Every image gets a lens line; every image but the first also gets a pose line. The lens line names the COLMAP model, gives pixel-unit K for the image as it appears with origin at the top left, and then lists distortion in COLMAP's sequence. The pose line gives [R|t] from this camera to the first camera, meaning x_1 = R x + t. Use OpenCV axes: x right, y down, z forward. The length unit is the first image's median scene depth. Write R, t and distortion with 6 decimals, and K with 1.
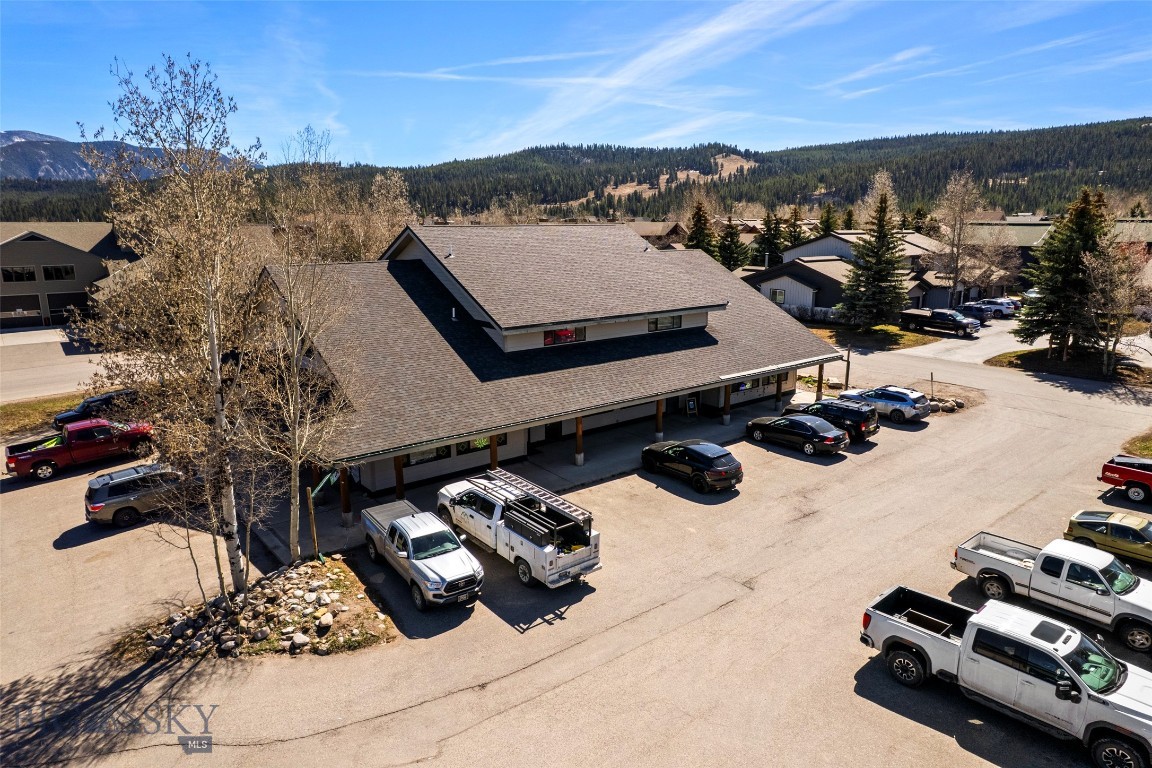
lens RADIAL K [[740.0, 0, 579.0], [0, 740.0, 382.5], [0, 0, 1]] dist [-0.082573, 0.075354]
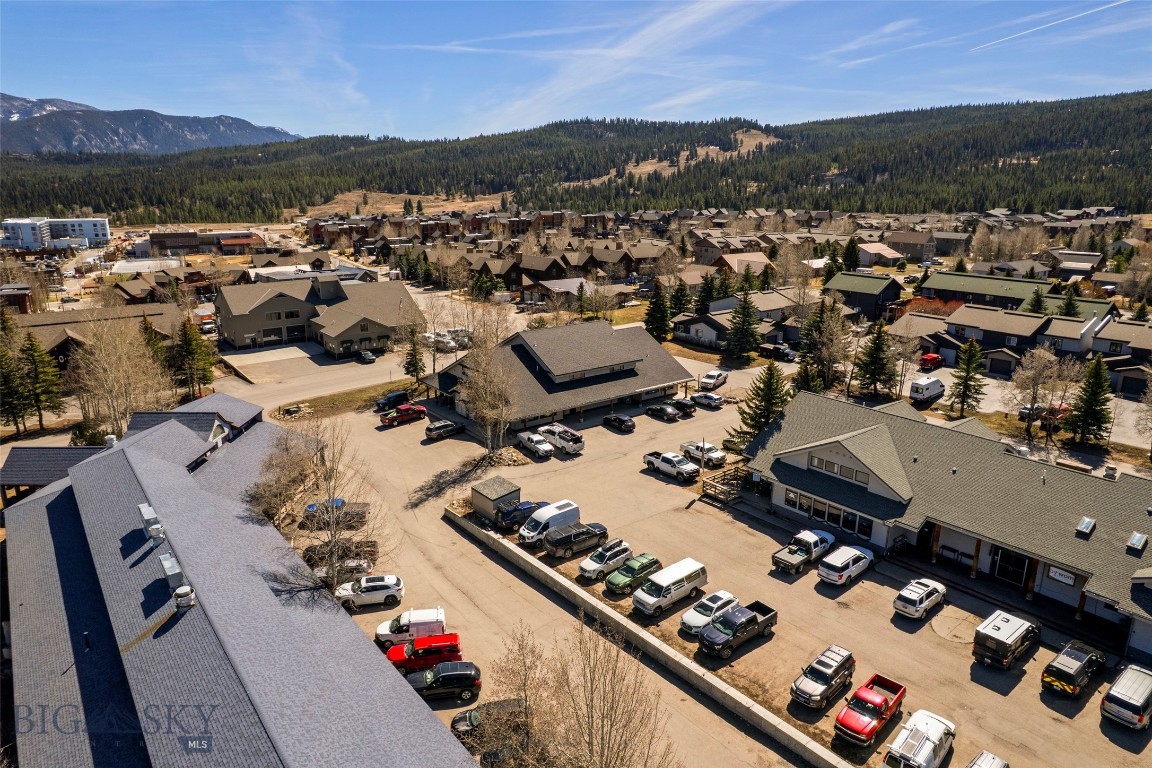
lens RADIAL K [[740.0, 0, 579.0], [0, 740.0, 382.5], [0, 0, 1]] dist [-0.082573, 0.075354]
pose [[0.999522, 0.008523, -0.029715, 0.036049], [-0.007213, 0.999009, 0.043911, -0.082610], [0.030059, -0.043676, 0.998593, -0.906002]]
